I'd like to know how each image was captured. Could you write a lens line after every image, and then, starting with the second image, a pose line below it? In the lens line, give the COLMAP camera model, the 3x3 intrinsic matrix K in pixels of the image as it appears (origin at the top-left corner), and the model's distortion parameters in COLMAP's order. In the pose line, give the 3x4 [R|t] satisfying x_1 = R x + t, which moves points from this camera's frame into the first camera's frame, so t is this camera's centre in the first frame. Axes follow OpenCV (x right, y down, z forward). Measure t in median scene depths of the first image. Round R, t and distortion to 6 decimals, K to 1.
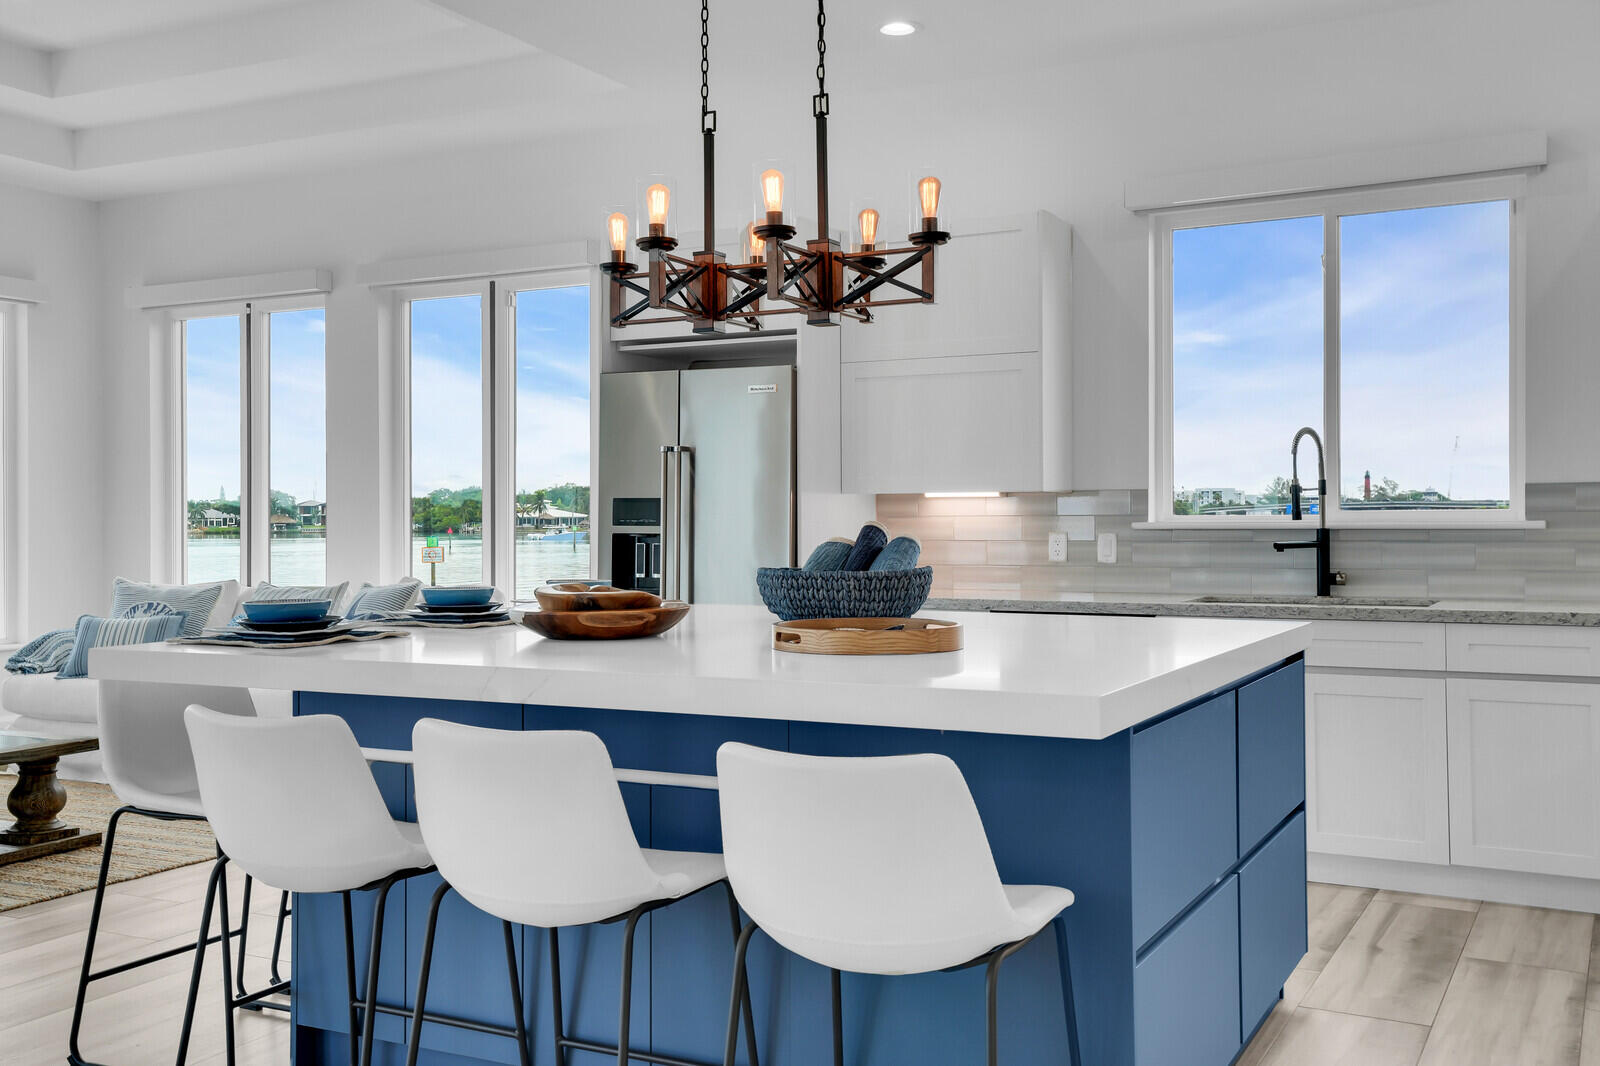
lens RADIAL K [[1553.9, 0, 814.1], [0, 1553.9, 516.3], [0, 0, 1]] dist [0.073342, 0.004275]
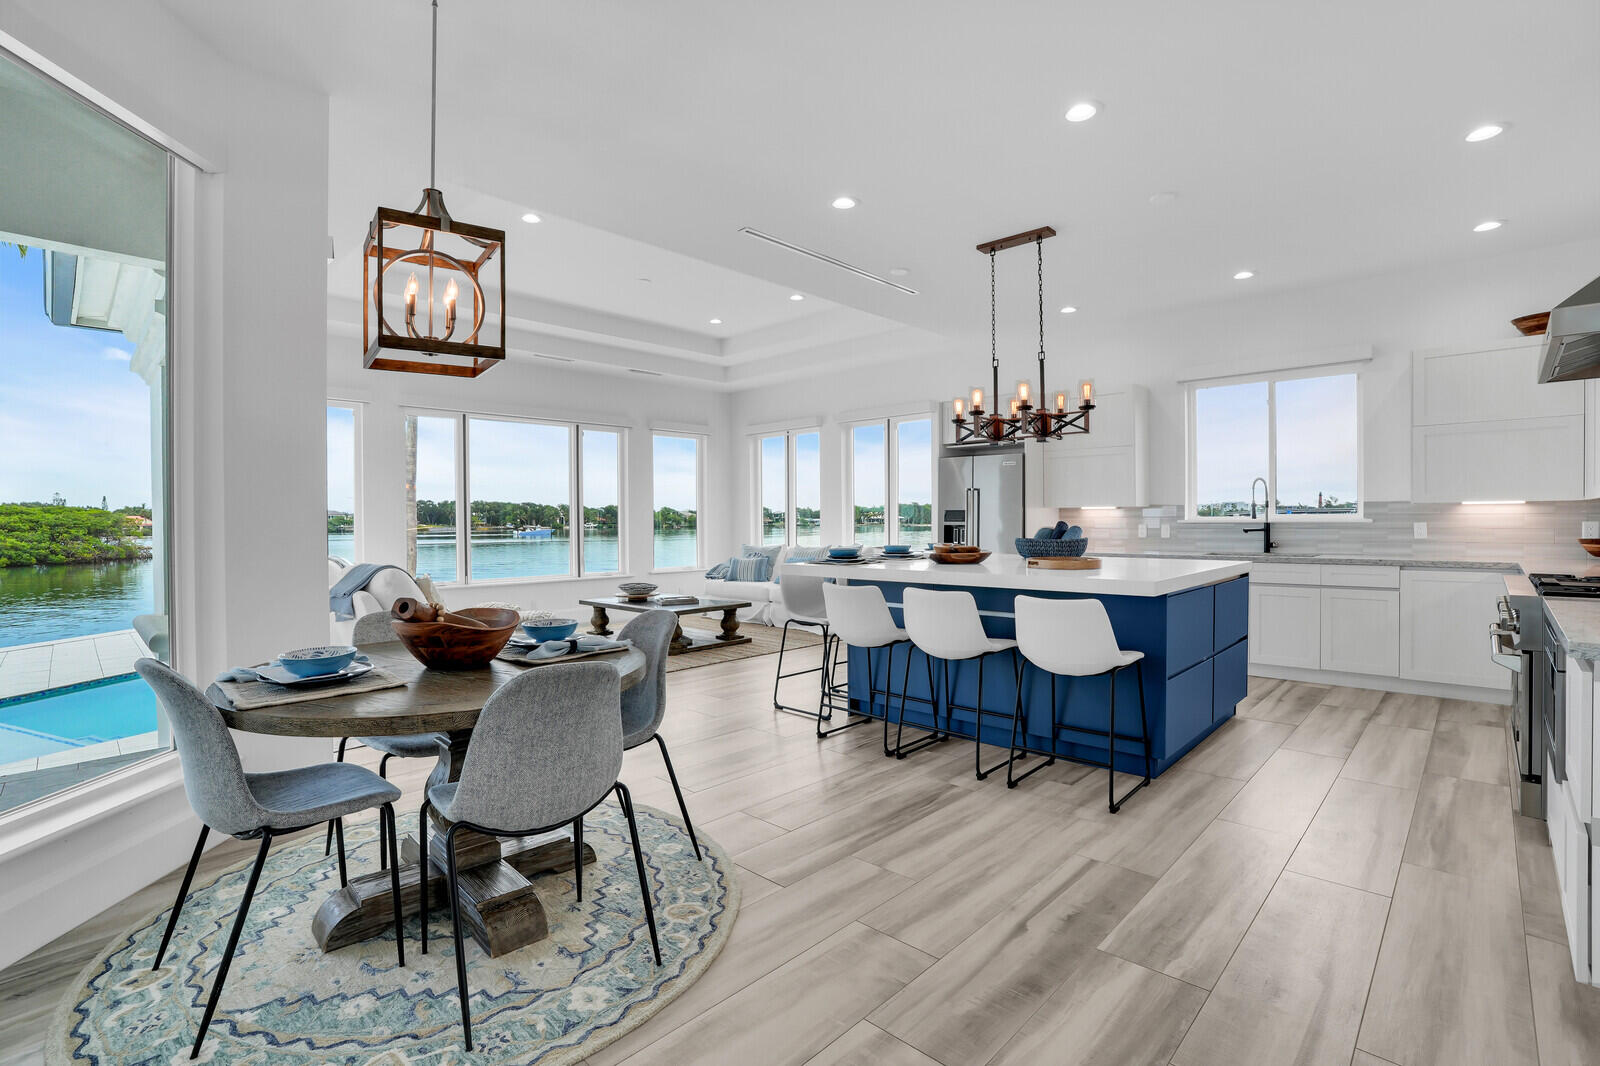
lens RADIAL K [[750.4, 0, 805.7], [0, 750.4, 537.6], [0, 0, 1]] dist [-0.042642, 0.000727]
pose [[0.963039, 0.003442, -0.269339, -0.026763], [0.003718, 0.999653, 0.026069, -0.000612], [0.269335, -0.026107, 0.962692, -0.196362]]
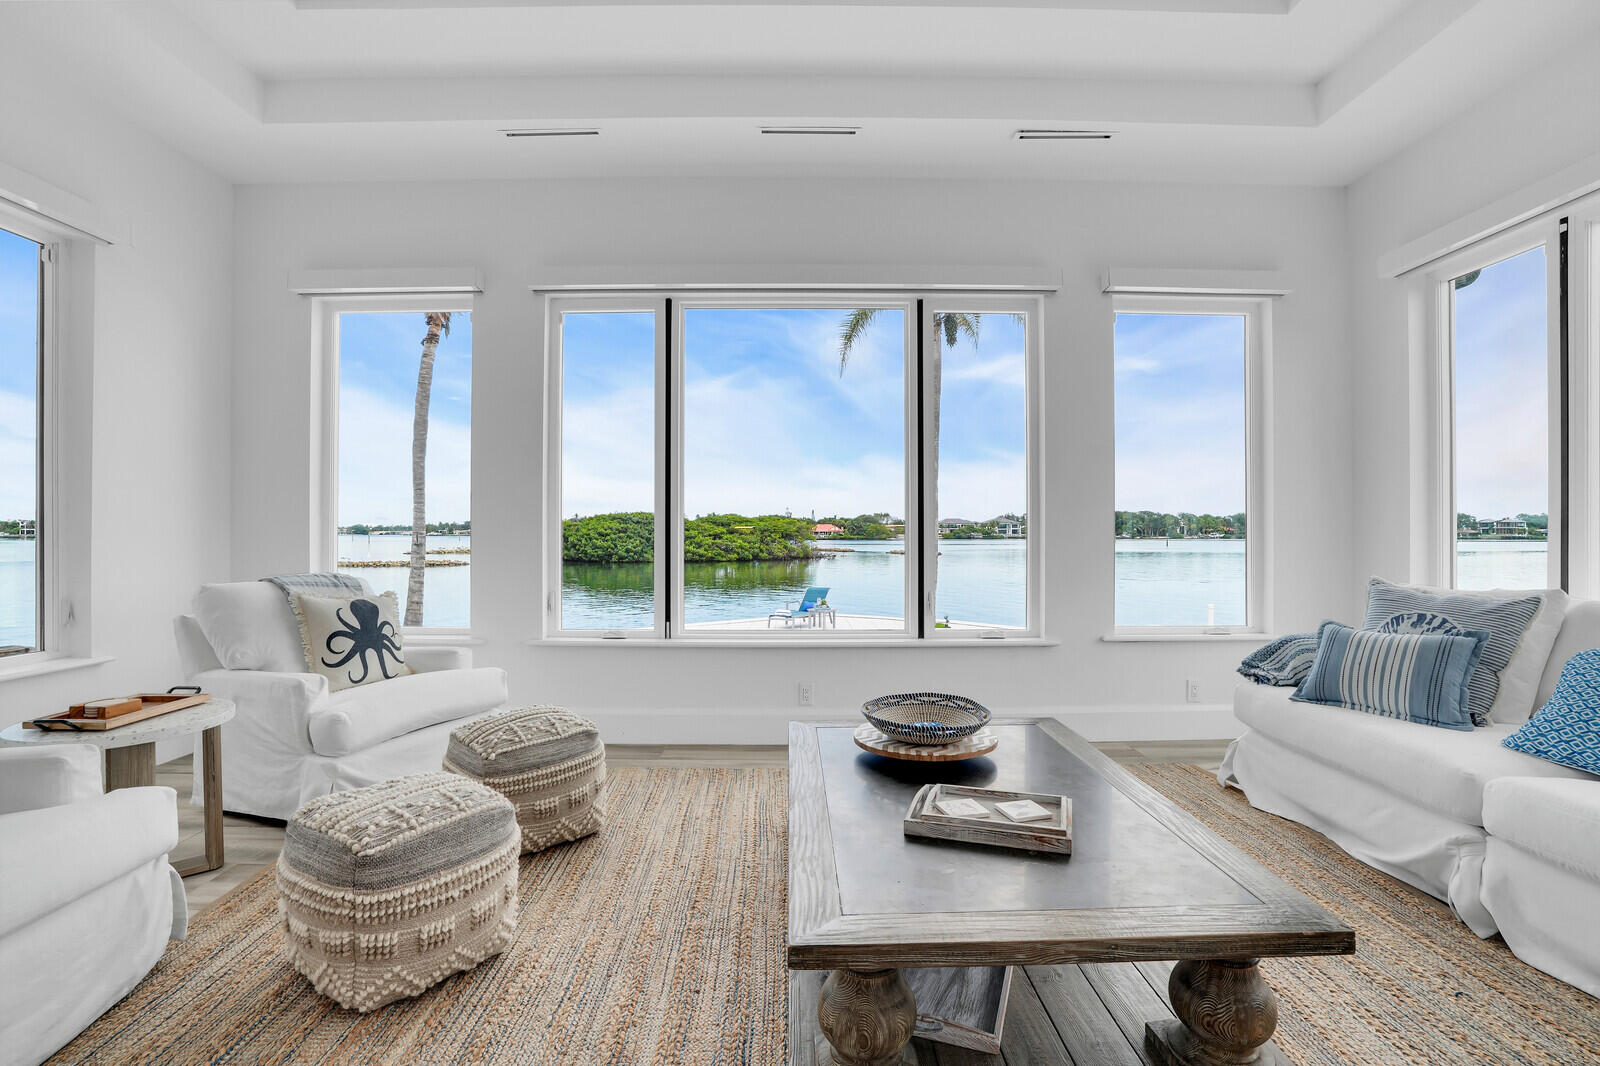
lens RADIAL K [[744.9, 0, 804.8], [0, 744.9, 529.6], [0, 0, 1]] dist [-0.061149, 0.023843]
pose [[0.480715, 0.000532, -0.876877, -0.367687], [0.000072, 1.000000, 0.000646, 0.020564], [0.876877, -0.000374, 0.480715, 0.811673]]
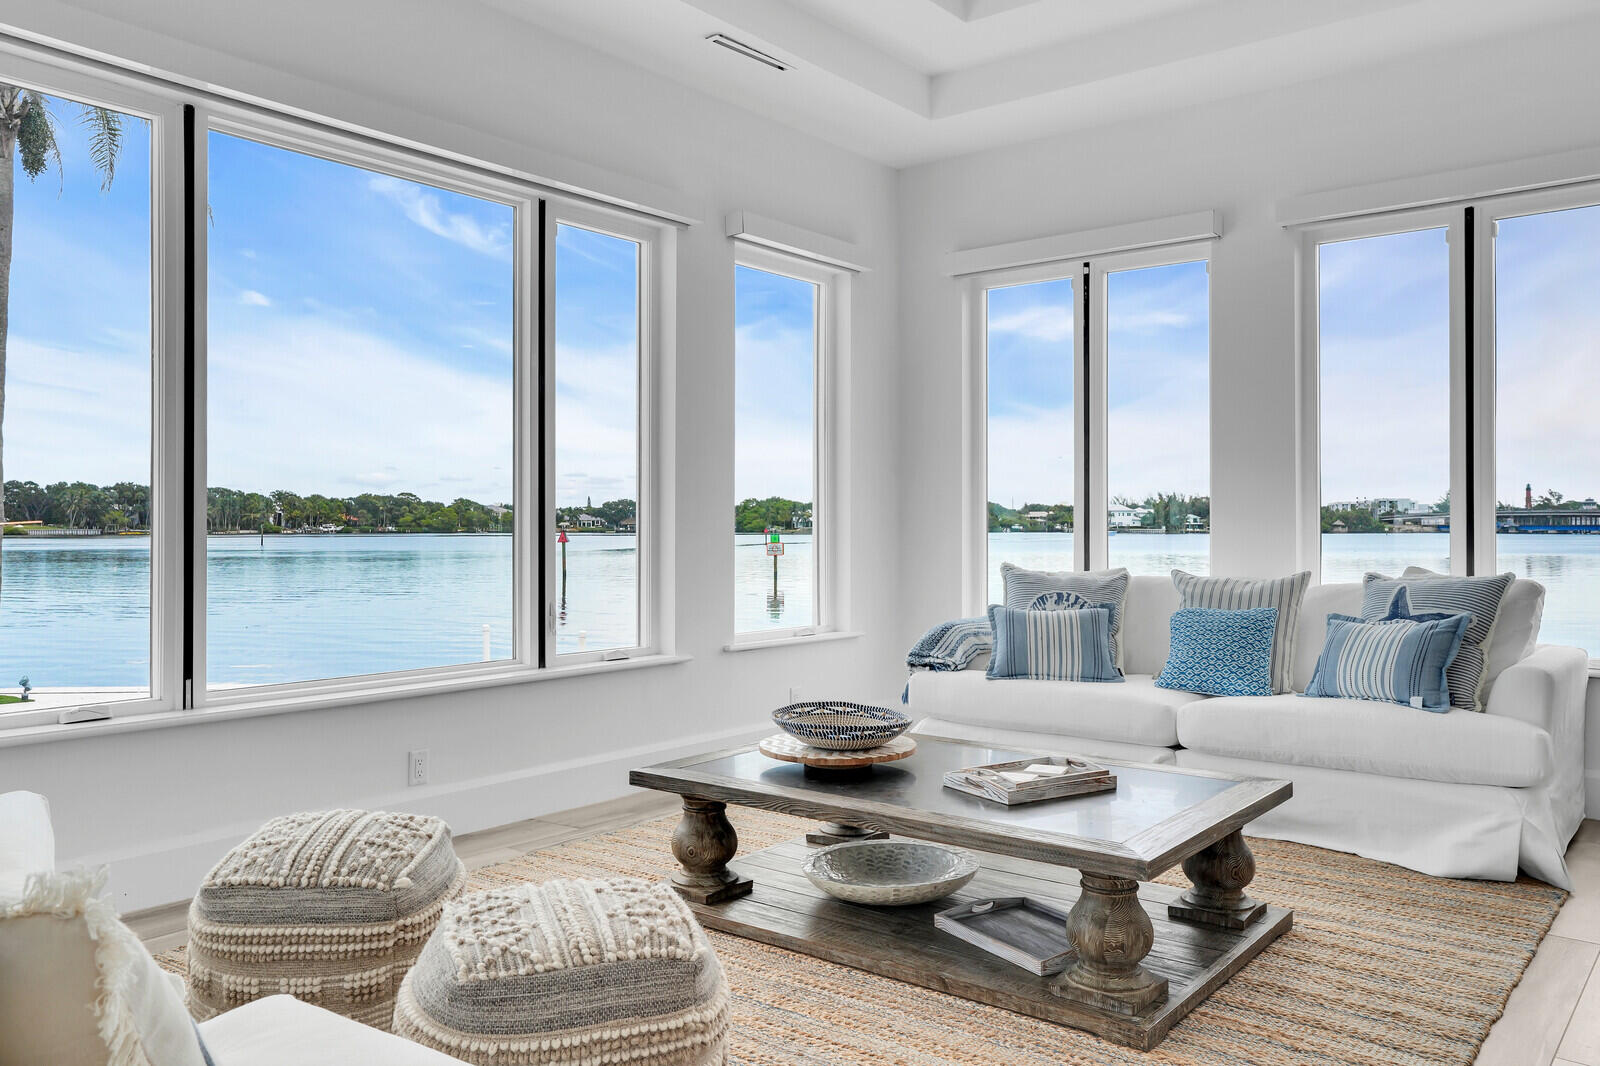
lens RADIAL K [[1224.6, 0, 797.2], [0, 1224.6, 506.2], [0, 0, 1]] dist [0.005664, 0.000862]
pose [[0.983045, 0.002482, -0.183347, -0.618235], [-0.004652, 0.999924, -0.011406, 0.021977], [0.183305, 0.012066, 0.982982, 0.432660]]
